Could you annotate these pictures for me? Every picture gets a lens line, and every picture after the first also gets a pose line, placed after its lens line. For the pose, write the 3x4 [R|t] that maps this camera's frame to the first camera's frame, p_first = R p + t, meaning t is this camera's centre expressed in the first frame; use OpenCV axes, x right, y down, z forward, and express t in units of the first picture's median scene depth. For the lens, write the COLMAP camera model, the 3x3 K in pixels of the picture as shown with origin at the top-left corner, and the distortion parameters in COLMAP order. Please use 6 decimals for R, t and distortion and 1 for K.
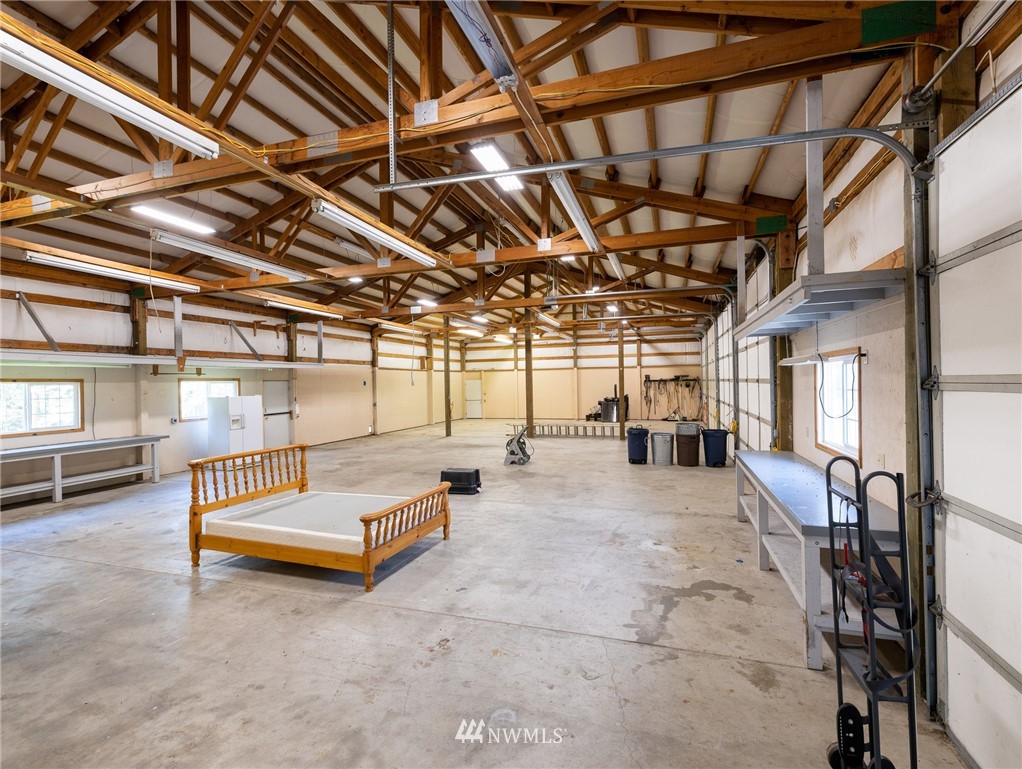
lens RADIAL K [[485.0, 0, 511.0], [0, 485.0, 384.5], [0, 0, 1]] dist [-0.001821, -0.000733]
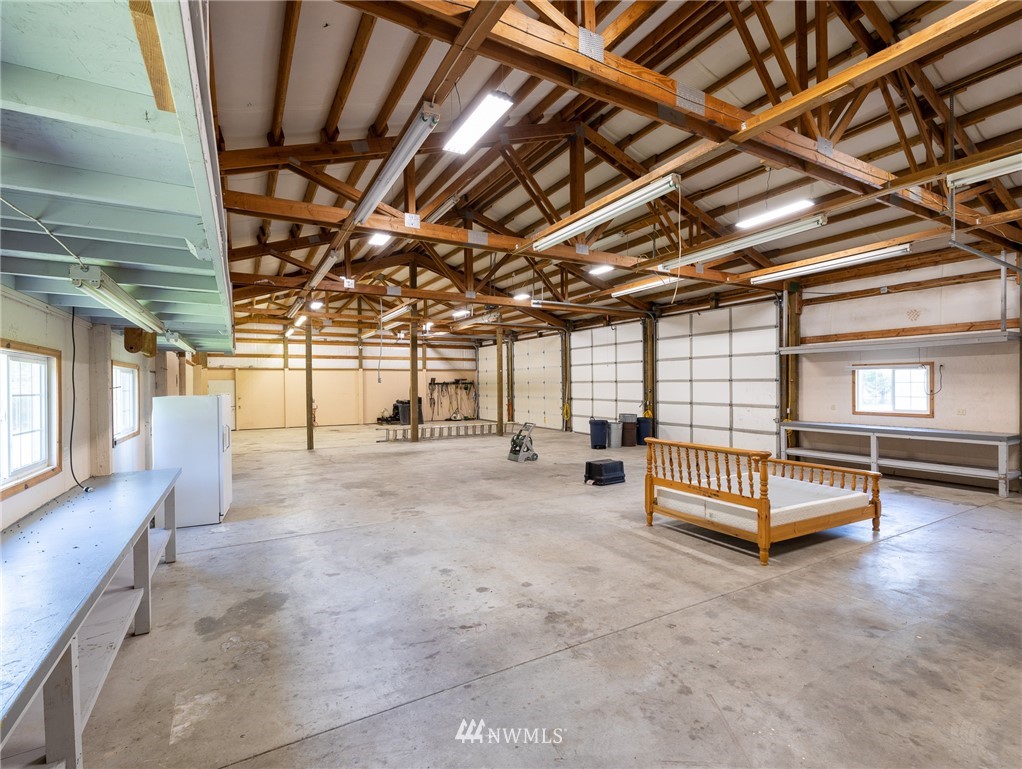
lens RADIAL K [[481.4, 0, 510.7], [0, 481.4, 413.7], [0, 0, 1]] dist [0.001727, 0.000510]
pose [[0.671883, -0.034522, 0.739853, -0.384693], [-0.000880, 0.998875, 0.047407, 0.007914], [-0.740657, -0.032503, 0.671097, 0.171216]]
